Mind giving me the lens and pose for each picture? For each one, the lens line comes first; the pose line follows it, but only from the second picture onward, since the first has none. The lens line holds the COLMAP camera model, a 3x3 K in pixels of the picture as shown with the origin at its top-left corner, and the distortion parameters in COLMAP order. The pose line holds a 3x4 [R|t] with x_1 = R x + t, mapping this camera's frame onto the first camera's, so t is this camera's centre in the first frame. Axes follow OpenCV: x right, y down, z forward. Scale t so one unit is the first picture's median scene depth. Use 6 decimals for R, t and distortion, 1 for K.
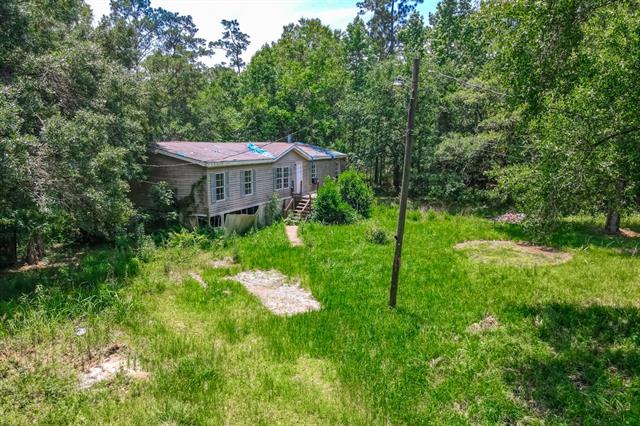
lens RADIAL K [[433.4, 0, 321.4], [0, 433.4, 202.8], [0, 0, 1]] dist [0.009624, 0.002055]
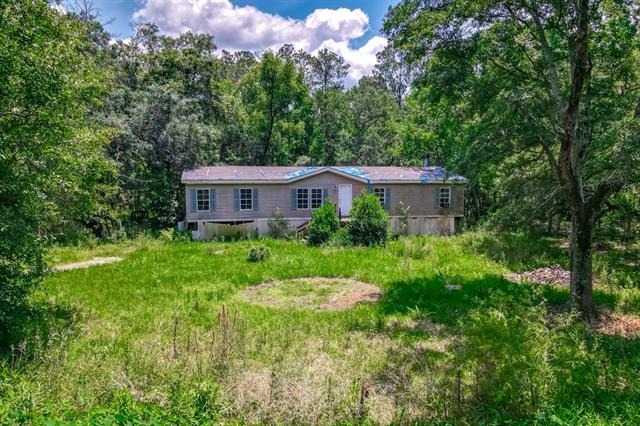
lens RADIAL K [[433.4, 0, 321.4], [0, 433.4, 202.8], [0, 0, 1]] dist [0.009624, 0.002055]
pose [[0.562484, 0.089110, -0.821992, 0.965453], [-0.113791, 0.993058, 0.029788, -0.101831], [0.818940, 0.076780, 0.568719, 0.543929]]
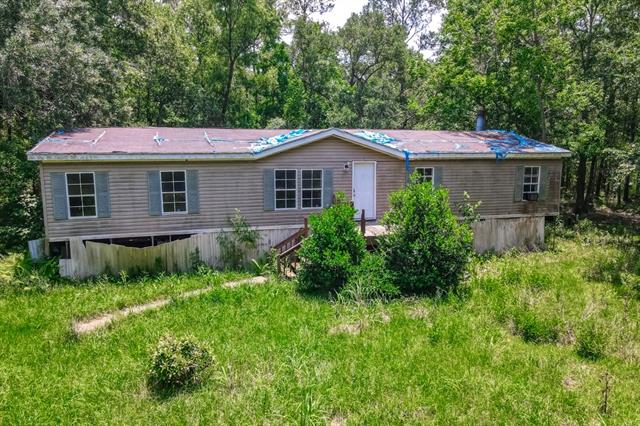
lens RADIAL K [[433.4, 0, 321.4], [0, 433.4, 202.8], [0, 0, 1]] dist [0.009624, 0.002055]
pose [[0.623117, 0.140887, -0.769334, 0.436363], [-0.111602, 0.989593, 0.090832, -0.115872], [0.774125, 0.029261, 0.632356, 0.843845]]
